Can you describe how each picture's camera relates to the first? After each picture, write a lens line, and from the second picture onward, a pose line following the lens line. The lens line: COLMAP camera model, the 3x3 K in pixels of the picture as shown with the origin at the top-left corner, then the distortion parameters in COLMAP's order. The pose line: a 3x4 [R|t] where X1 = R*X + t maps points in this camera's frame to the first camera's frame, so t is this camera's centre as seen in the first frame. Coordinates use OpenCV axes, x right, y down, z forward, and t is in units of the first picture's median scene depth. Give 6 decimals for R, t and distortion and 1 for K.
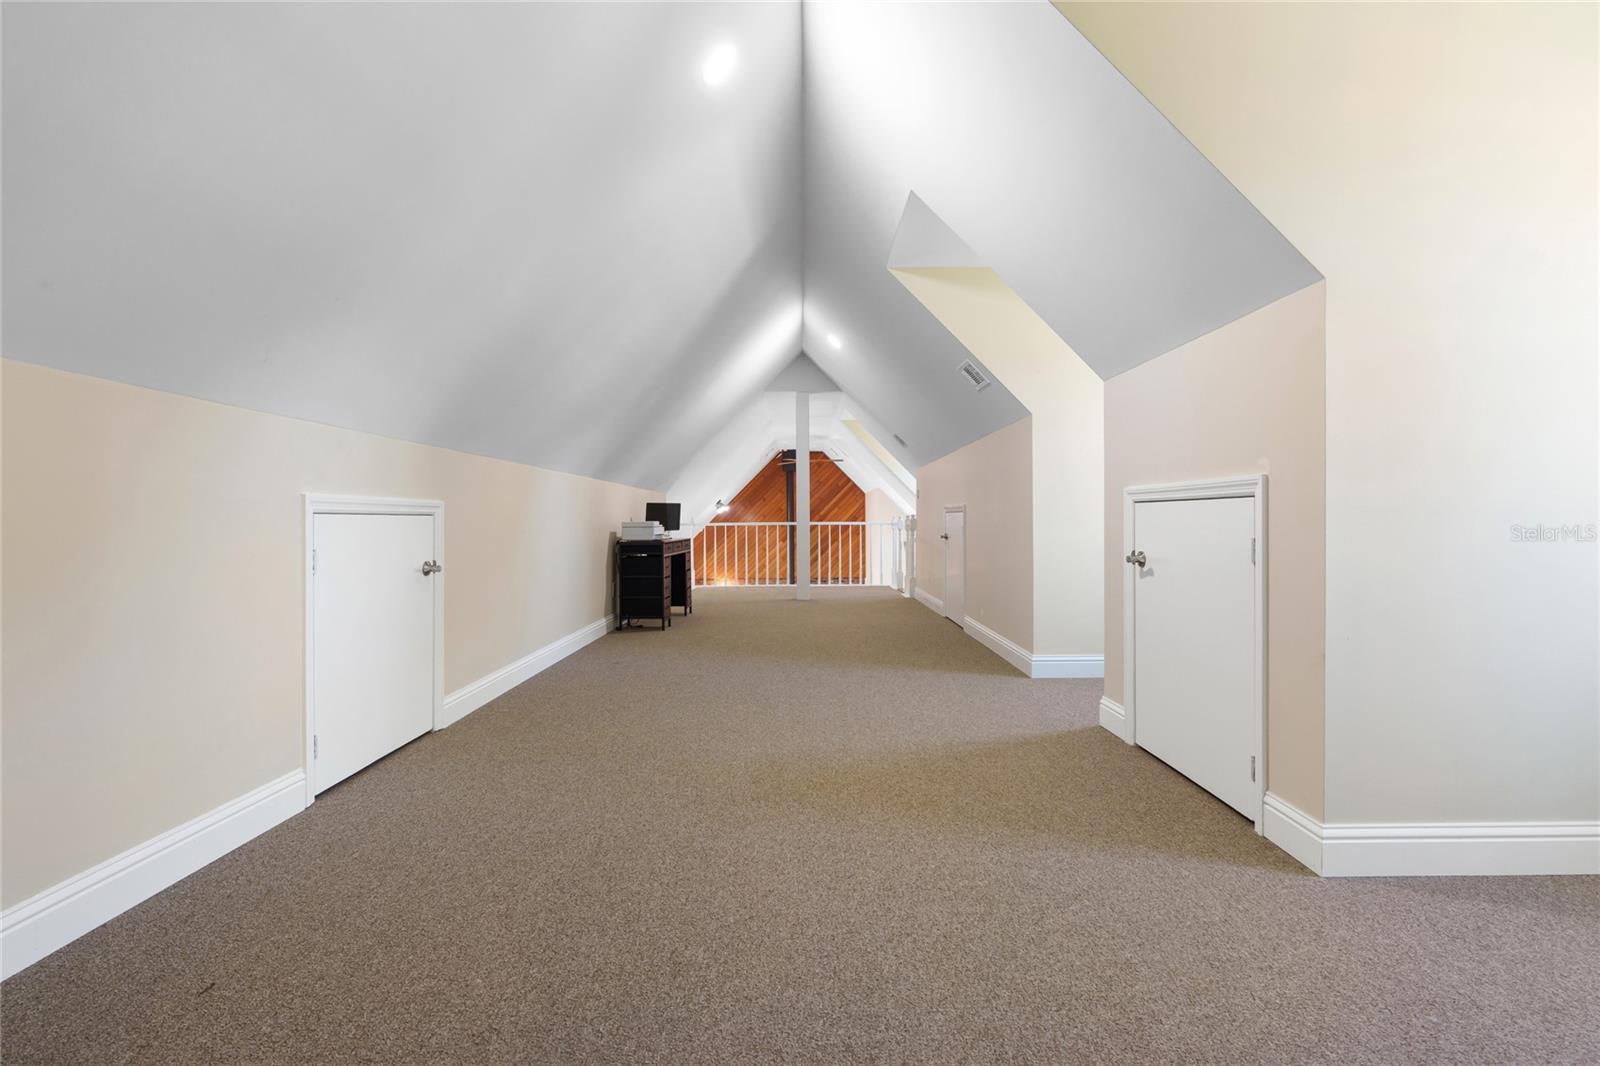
lens RADIAL K [[743.6, 0, 802.0], [0, 743.6, 527.9], [0, 0, 1]] dist [-0.004044, 0.000658]
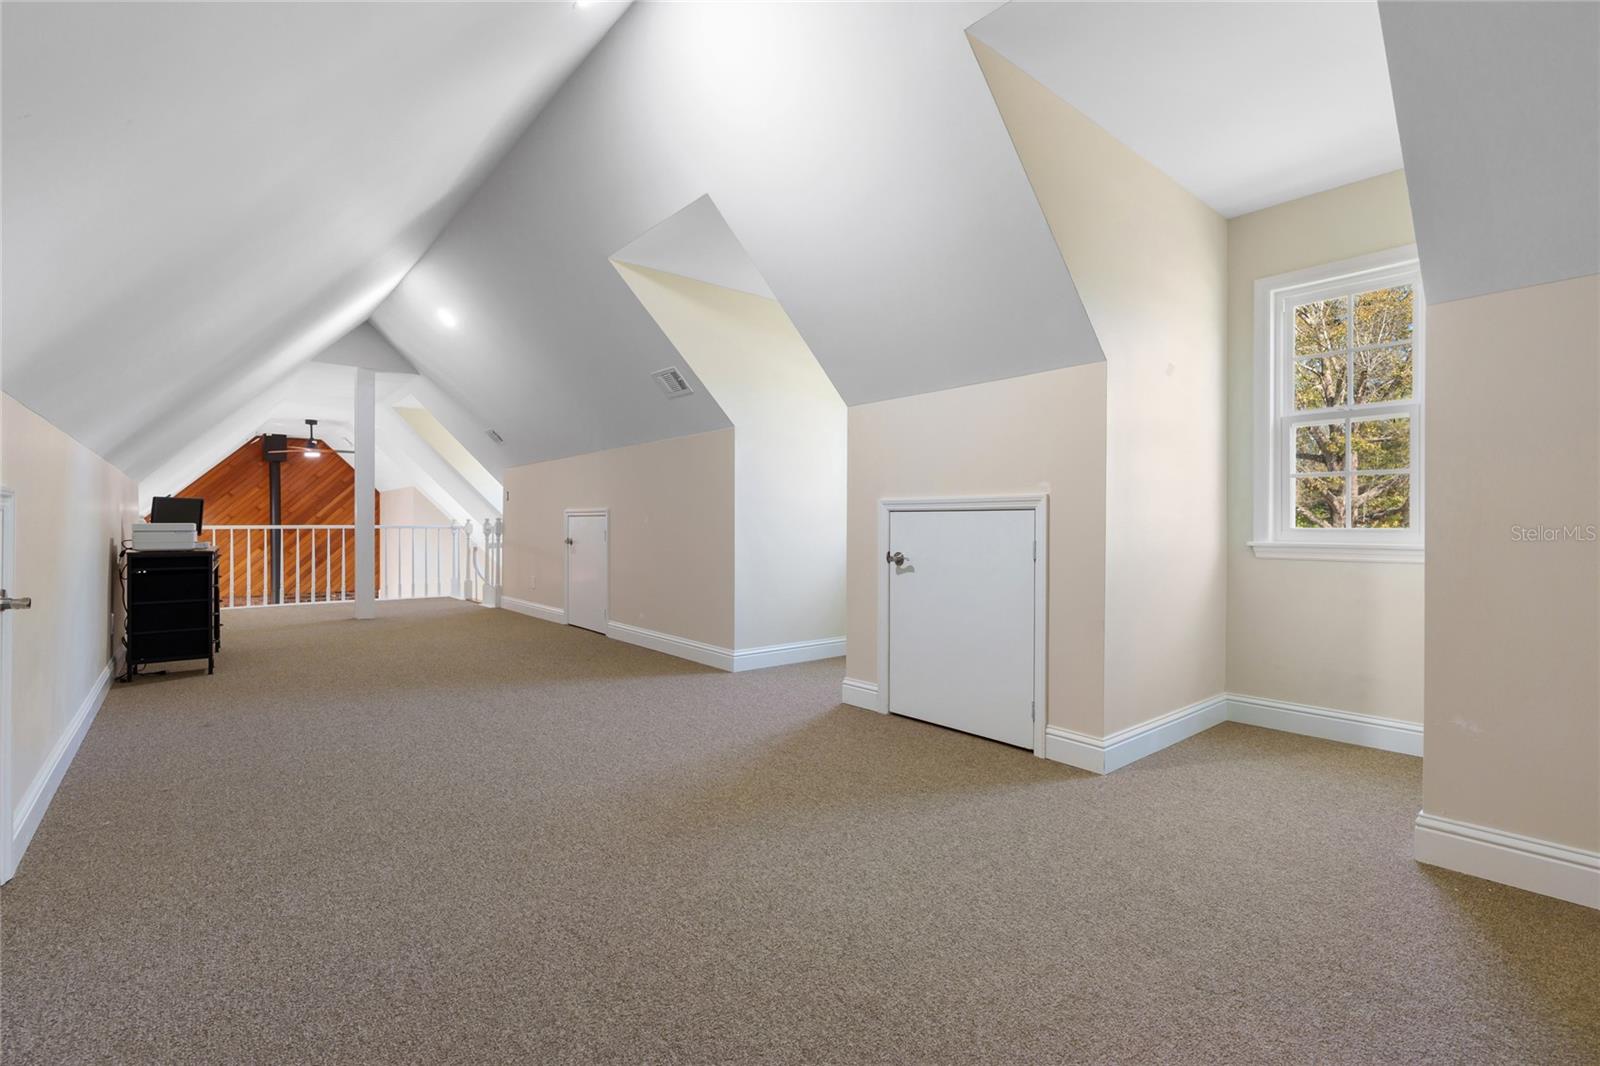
lens RADIAL K [[727.0, 0, 810.6], [0, 727.0, 534.4], [0, 0, 1]] dist [-0.004533, 0.001556]
pose [[0.767208, -0.002431, 0.641394, -0.366511], [0.000289, 0.999994, 0.003444, -0.001341], [-0.641398, -0.002456, 0.767204, 0.161207]]
